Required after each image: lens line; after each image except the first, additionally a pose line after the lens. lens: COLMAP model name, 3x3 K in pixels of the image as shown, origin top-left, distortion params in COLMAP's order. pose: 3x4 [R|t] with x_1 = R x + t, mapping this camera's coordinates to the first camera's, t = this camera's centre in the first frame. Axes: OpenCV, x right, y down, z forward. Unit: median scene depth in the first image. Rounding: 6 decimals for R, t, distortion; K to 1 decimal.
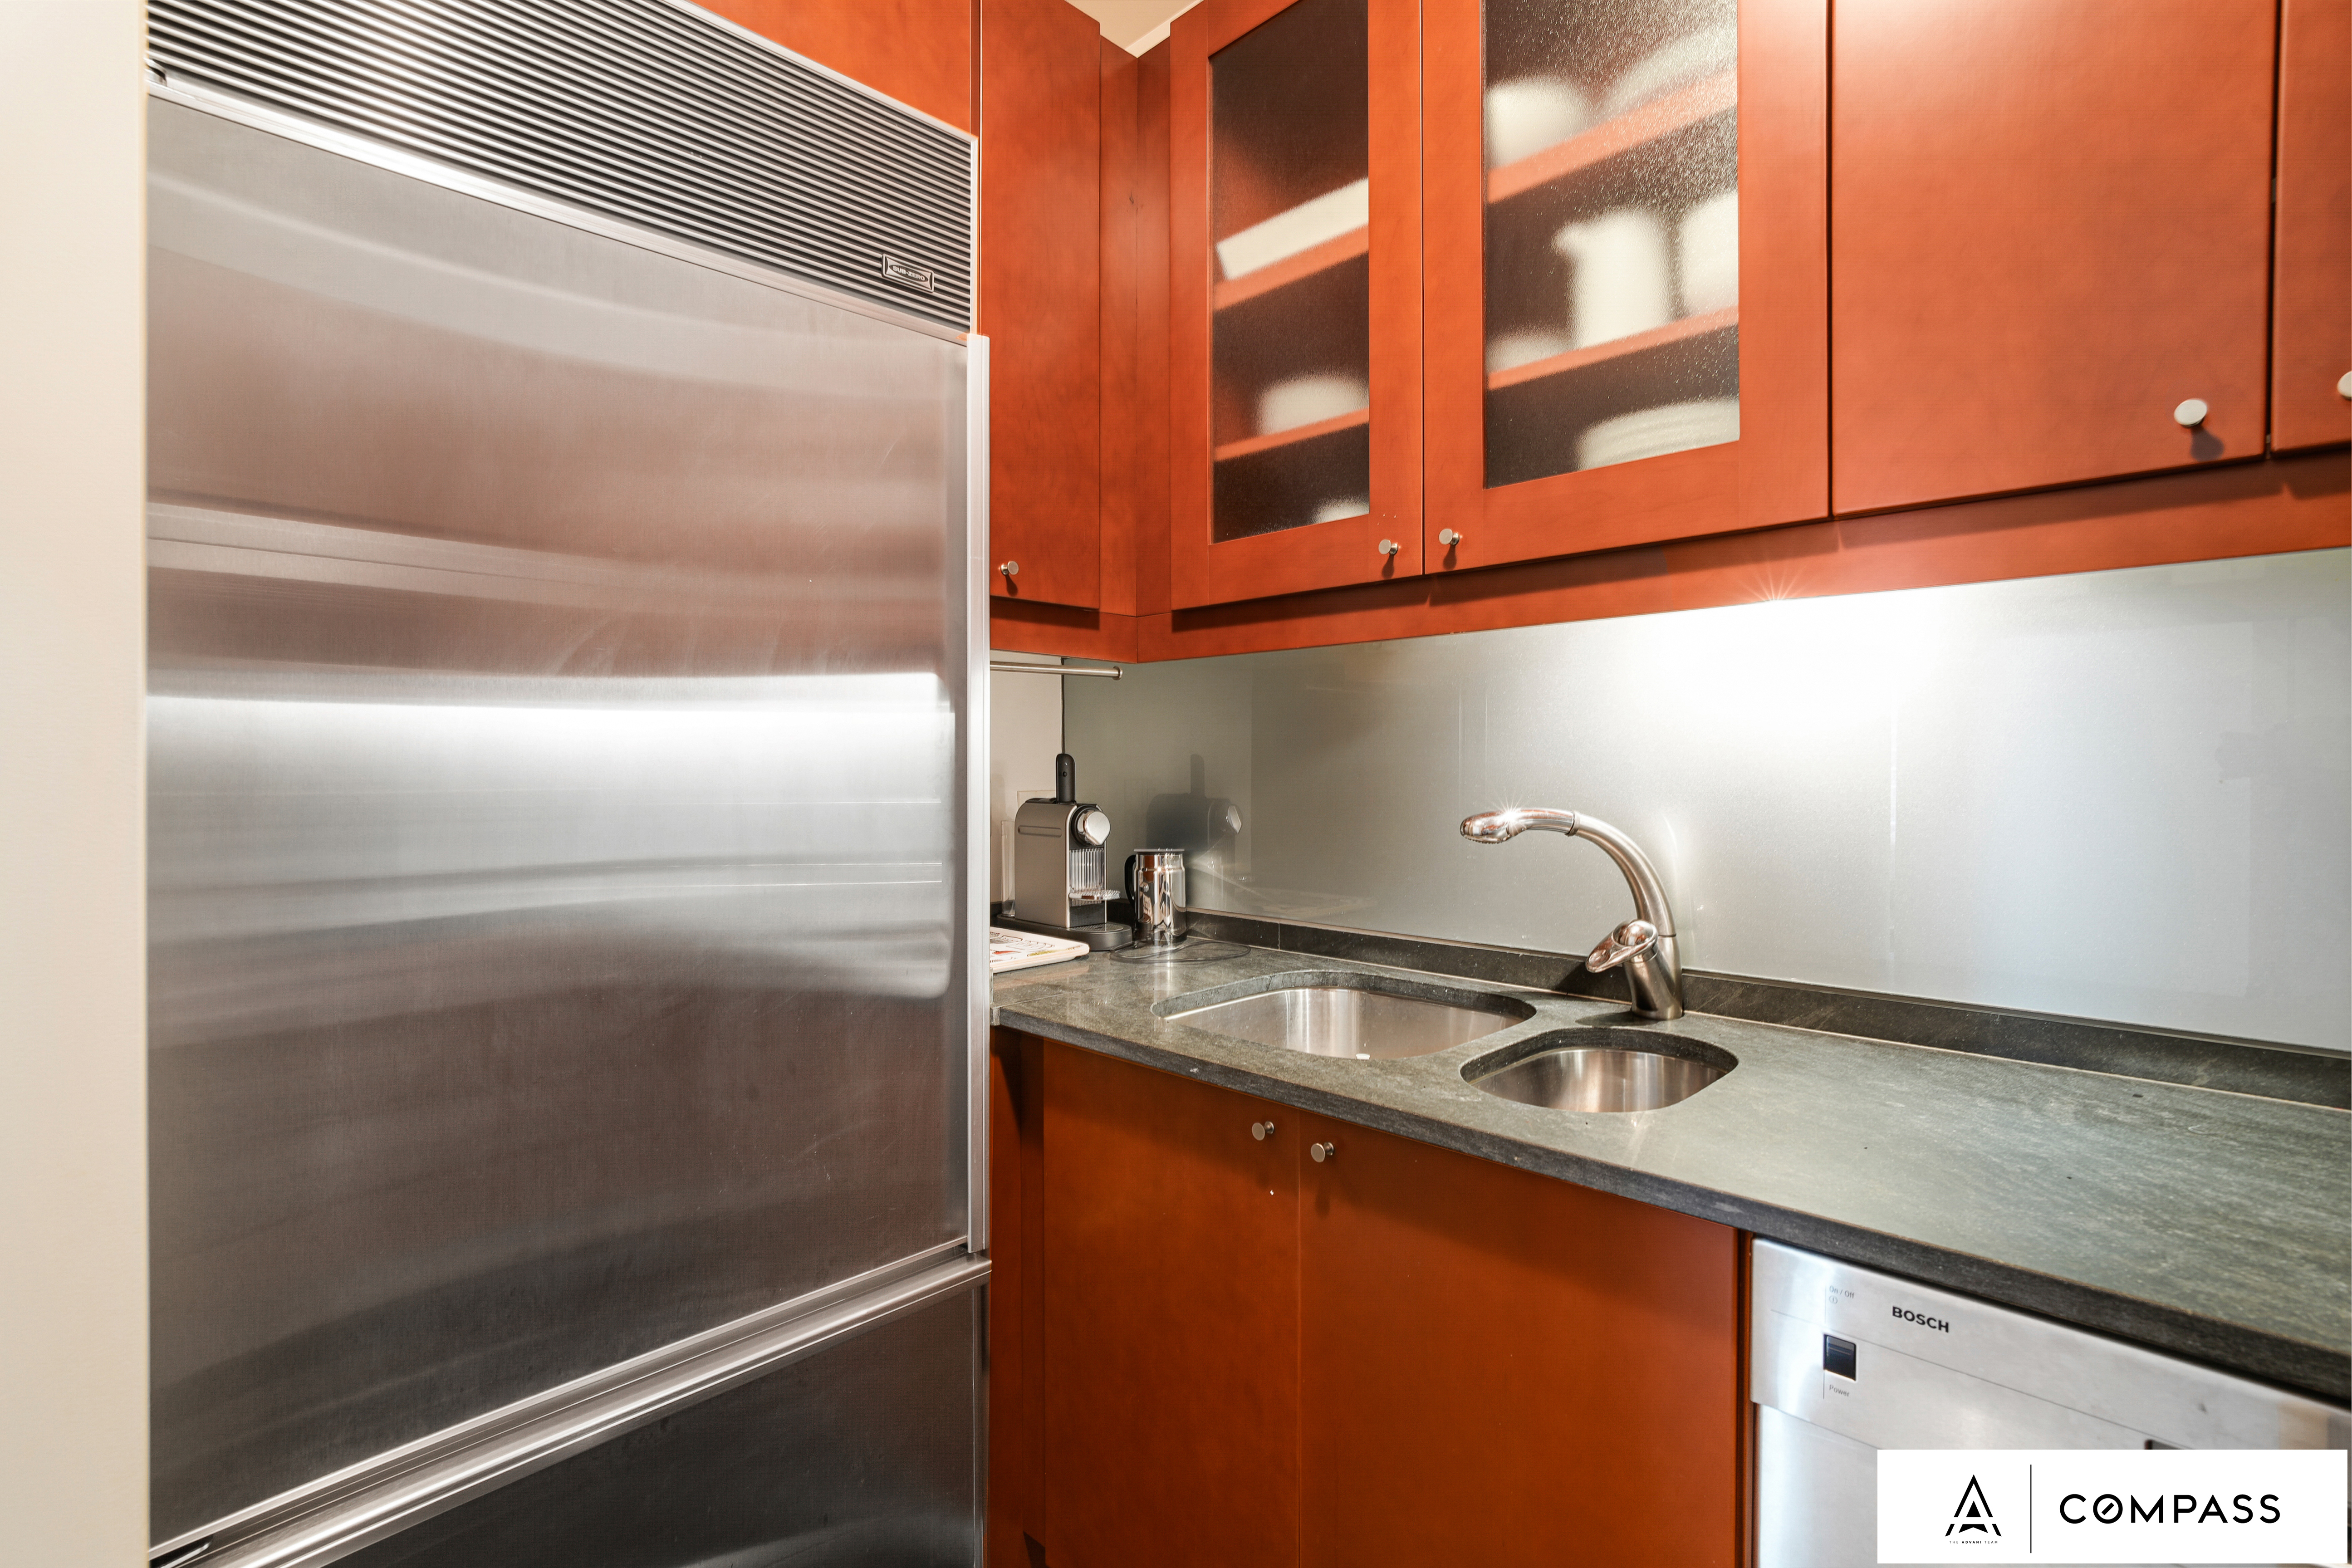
lens RADIAL K [[1098.0, 0, 1166.4], [0, 1098.0, 773.6], [0, 0, 1]] dist [0.001408, -0.014574]
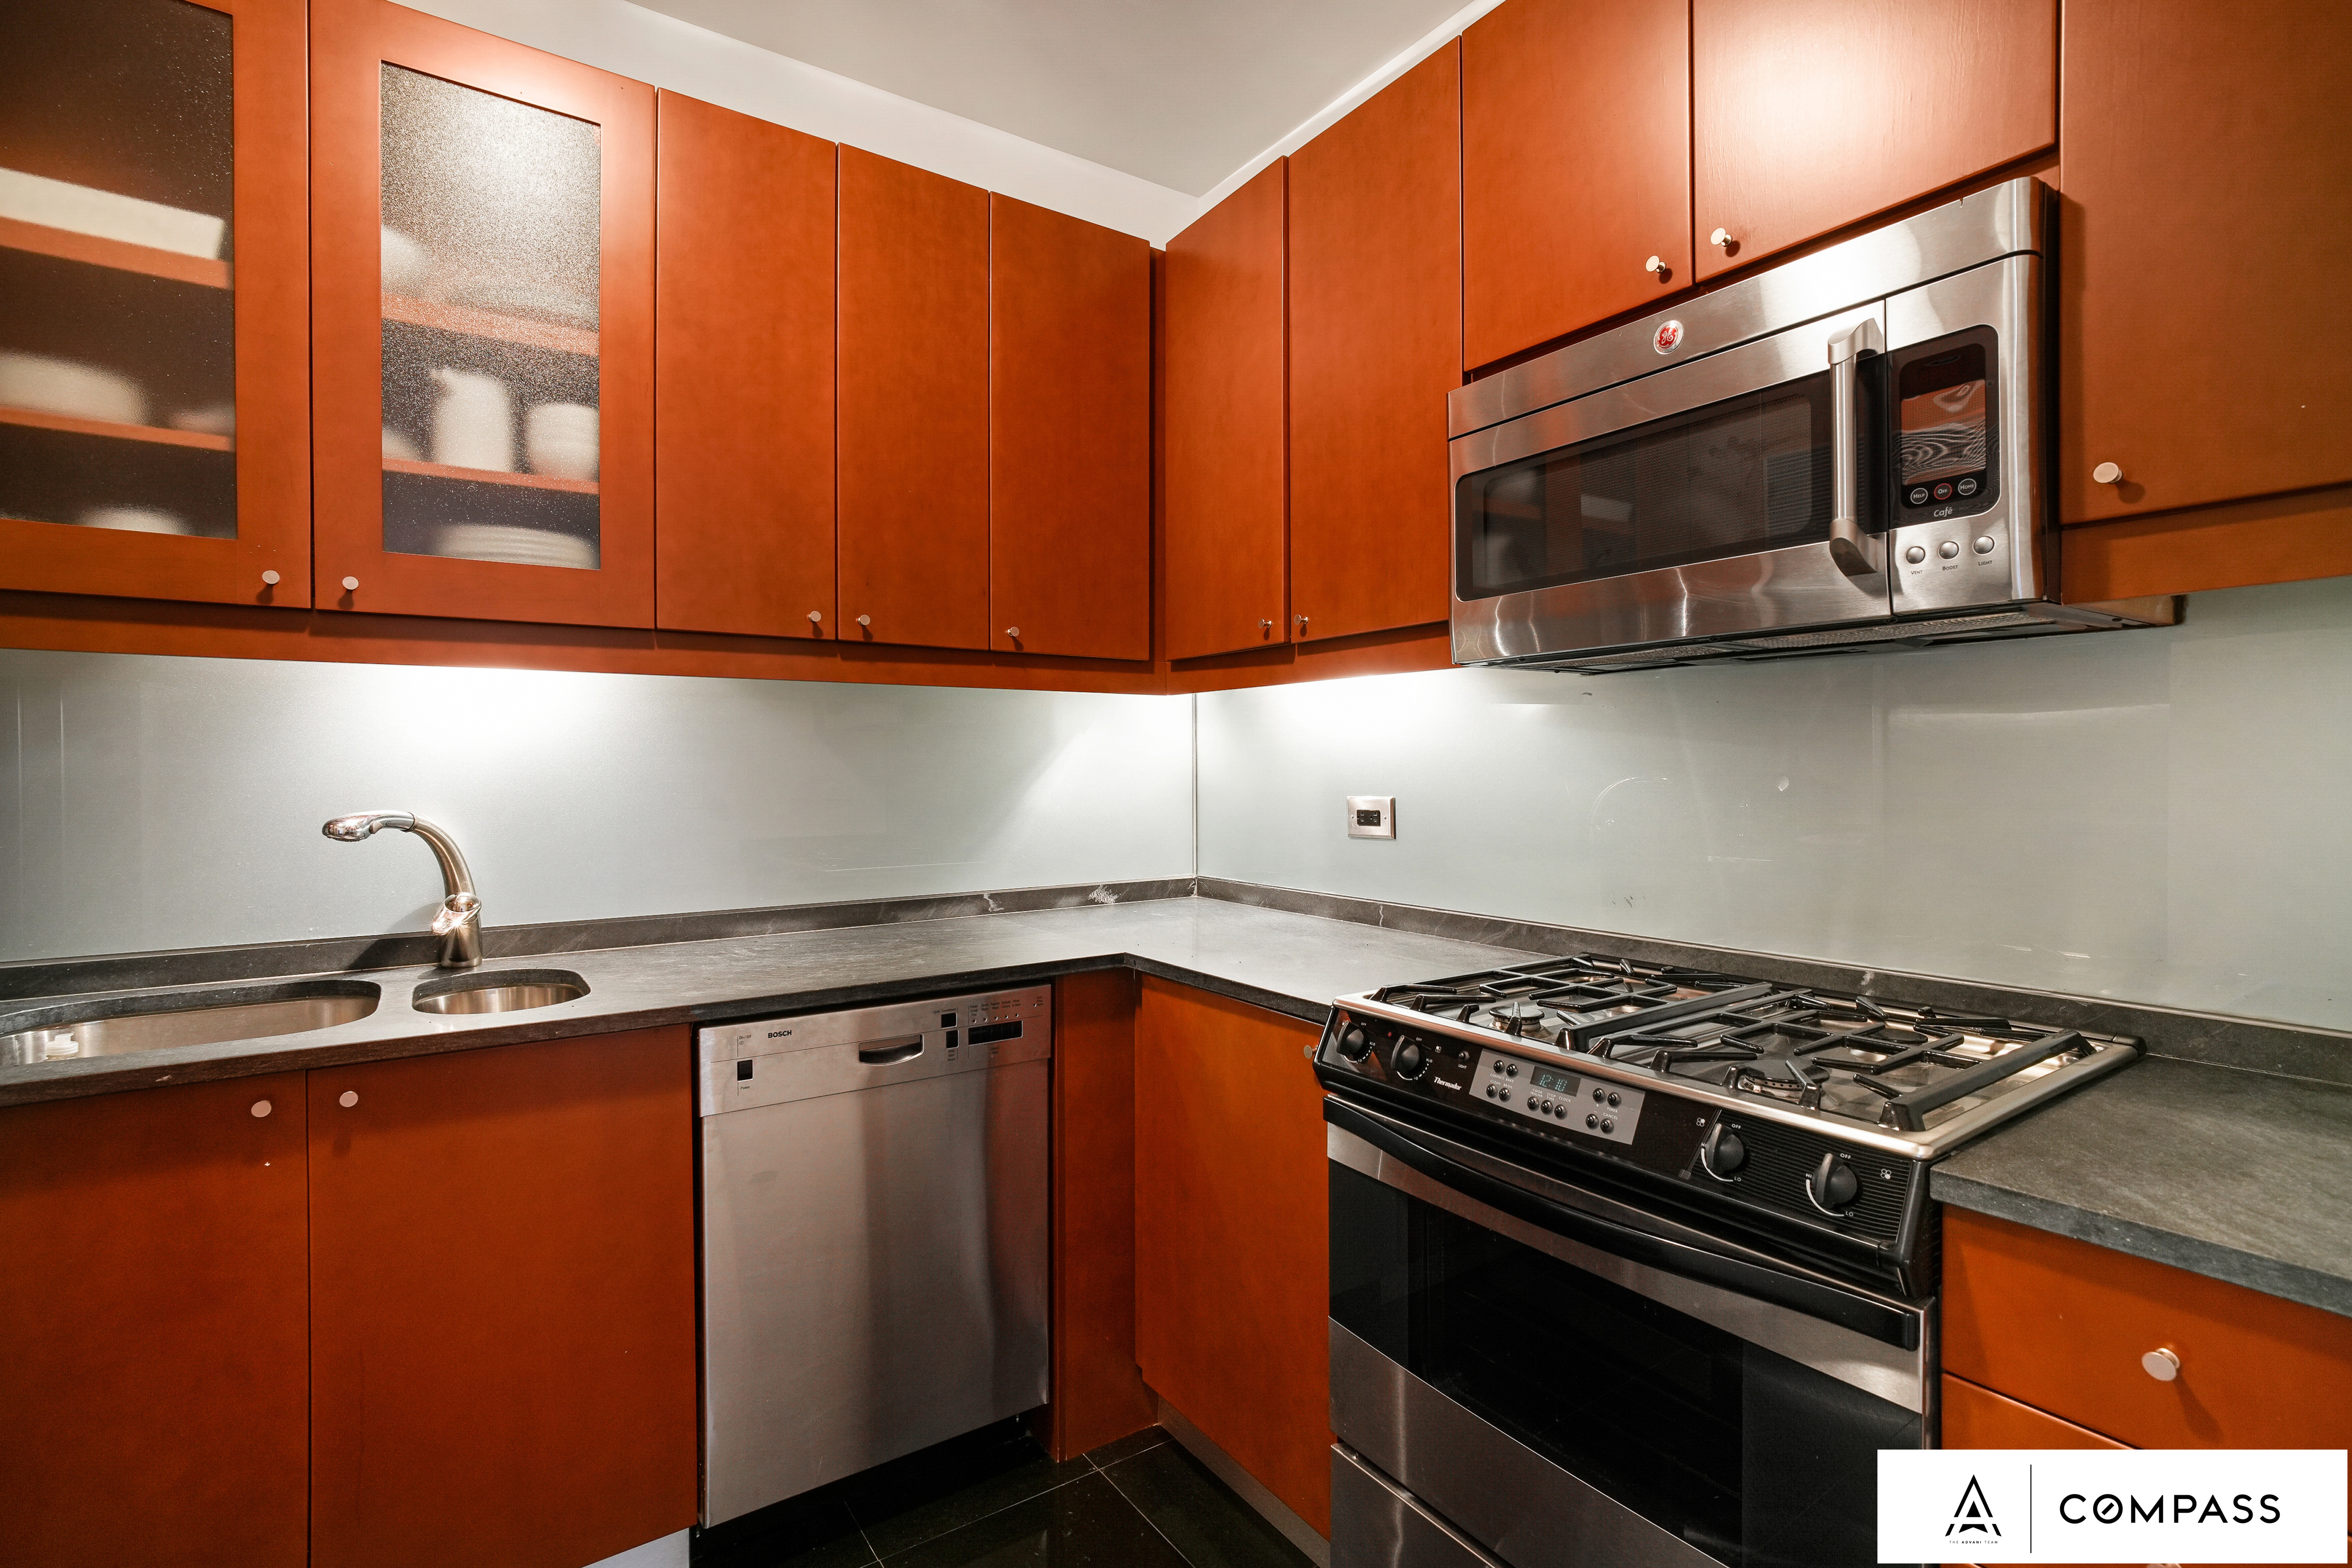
lens RADIAL K [[1098.0, 0, 1166.4], [0, 1098.0, 773.6], [0, 0, 1]] dist [0.001408, -0.014574]
pose [[0.175924, 0.002919, 0.984399, -0.760320], [0.015288, 0.999867, -0.005697, 0.010758], [-0.984285, 0.016052, 0.175856, -0.074412]]
